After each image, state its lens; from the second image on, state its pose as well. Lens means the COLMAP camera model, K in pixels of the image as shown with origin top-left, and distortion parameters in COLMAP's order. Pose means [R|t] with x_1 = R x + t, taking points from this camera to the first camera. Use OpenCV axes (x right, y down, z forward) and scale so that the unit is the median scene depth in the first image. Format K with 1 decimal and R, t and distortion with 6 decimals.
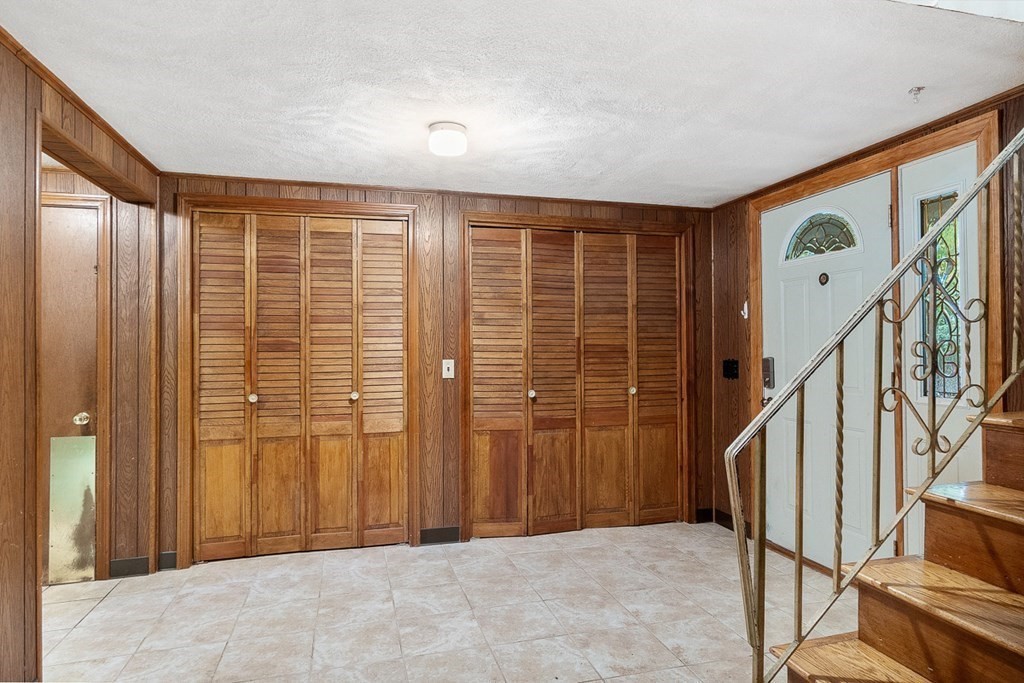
lens RADIAL K [[592.9, 0, 512.0], [0, 592.9, 341.5], [0, 0, 1]] dist [0.000525, -0.000009]
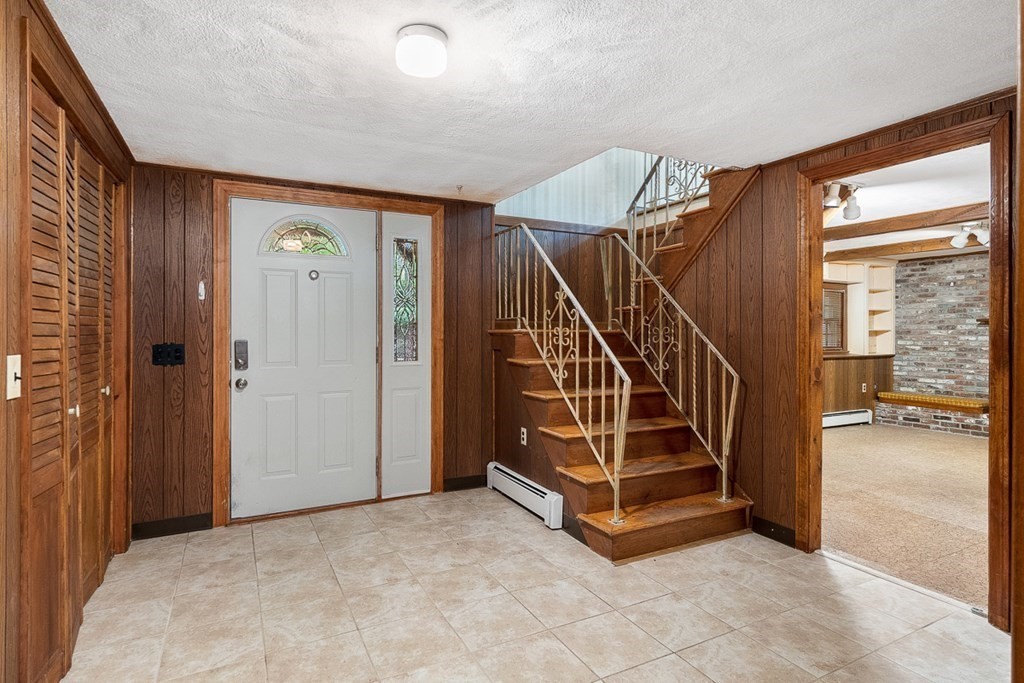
lens RADIAL K [[526.8, 0, 512.7], [0, 526.8, 331.5], [0, 0, 1]] dist [-0.000603, 0.000681]
pose [[-0.216817, 0.002526, 0.976209, -0.568332], [-0.014063, 0.999885, -0.005711, 0.011065], [-0.976111, -0.014967, -0.216756, 0.745514]]
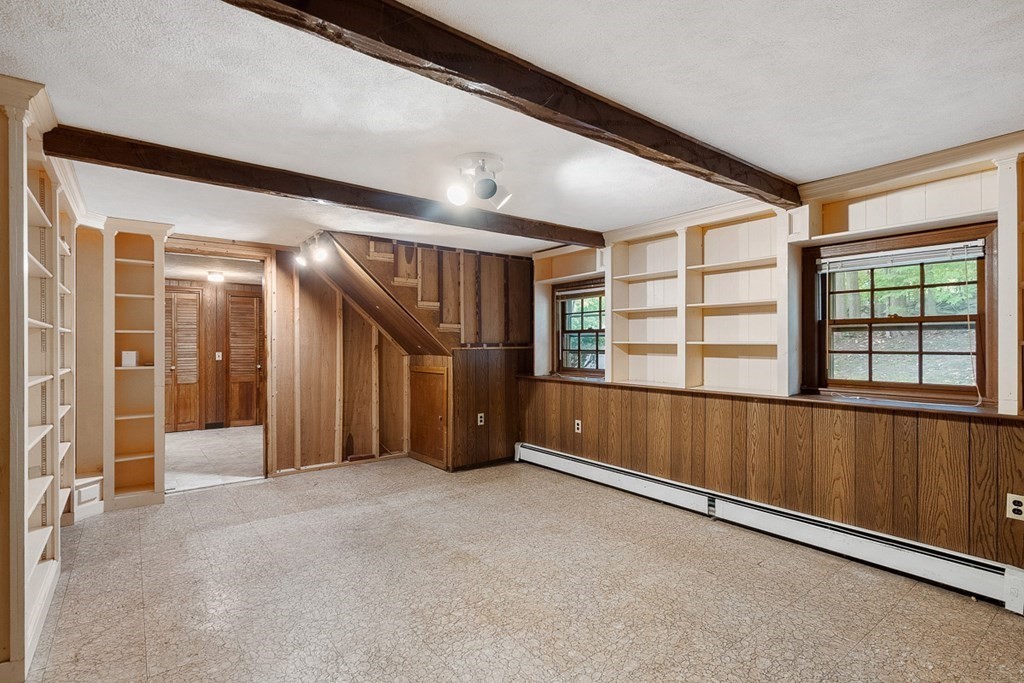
lens RADIAL K [[504.5, 0, 512.0], [0, 504.5, 341.5], [0, 0, 1]] dist [0.000586, 0.000142]
pose [[0.923518, 0.003470, 0.383538, 0.205036], [-0.005132, 0.999981, 0.003311, -0.025768], [-0.383520, -0.005027, 0.923519, -1.340960]]
